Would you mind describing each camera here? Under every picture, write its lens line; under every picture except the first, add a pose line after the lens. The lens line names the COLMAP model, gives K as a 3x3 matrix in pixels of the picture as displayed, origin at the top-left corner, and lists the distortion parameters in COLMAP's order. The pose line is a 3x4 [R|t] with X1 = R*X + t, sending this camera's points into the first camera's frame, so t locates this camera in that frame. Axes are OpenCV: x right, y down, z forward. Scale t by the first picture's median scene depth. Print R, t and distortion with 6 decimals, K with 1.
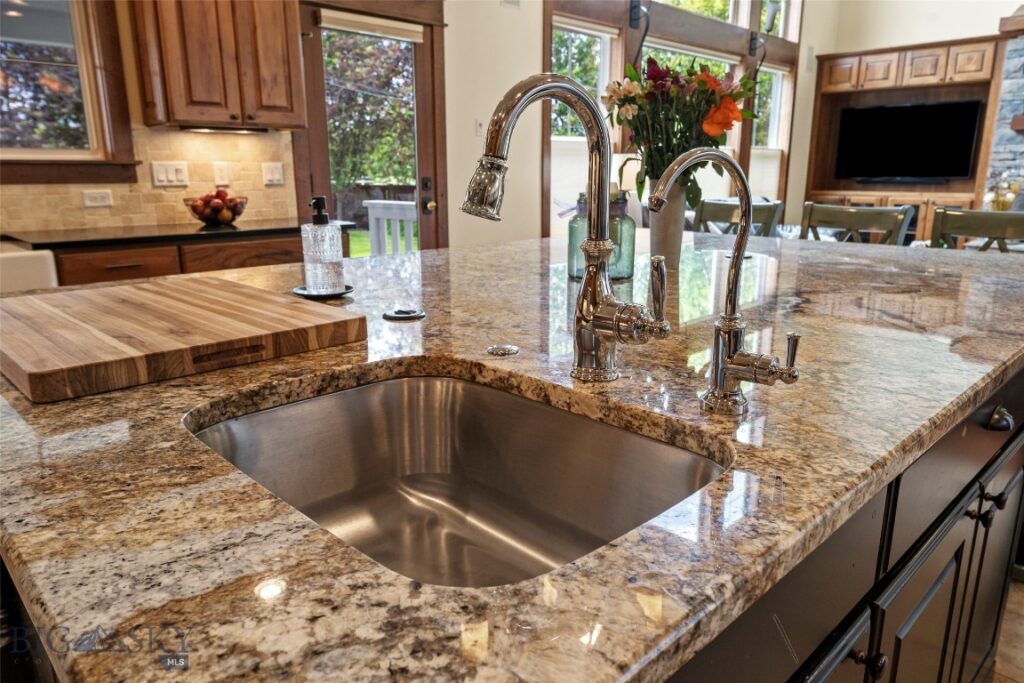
lens RADIAL K [[691.2, 0, 504.6], [0, 691.2, 344.3], [0, 0, 1]] dist [-0.001978, 0.000691]
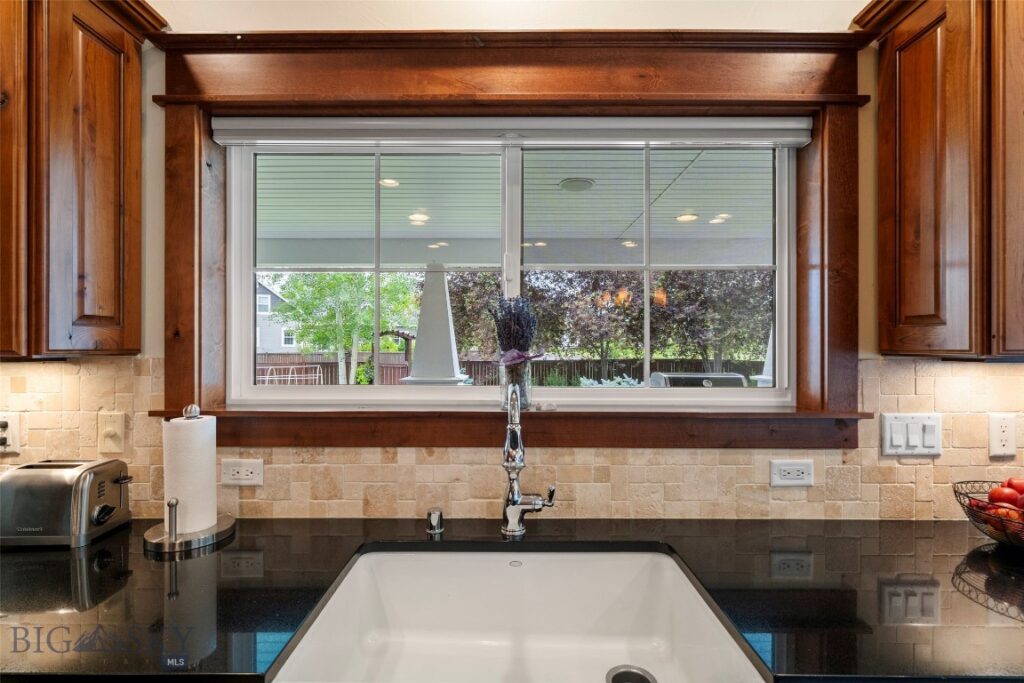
lens RADIAL K [[487.3, 0, 511.9], [0, 487.3, 344.5], [0, 0, 1]] dist [0.000271, 0.000483]
pose [[0.718207, 0.005374, -0.695809, -0.218767], [-0.171260, 0.970575, -0.169277, -0.096068], [0.674425, 0.240740, 0.697994, 0.238523]]
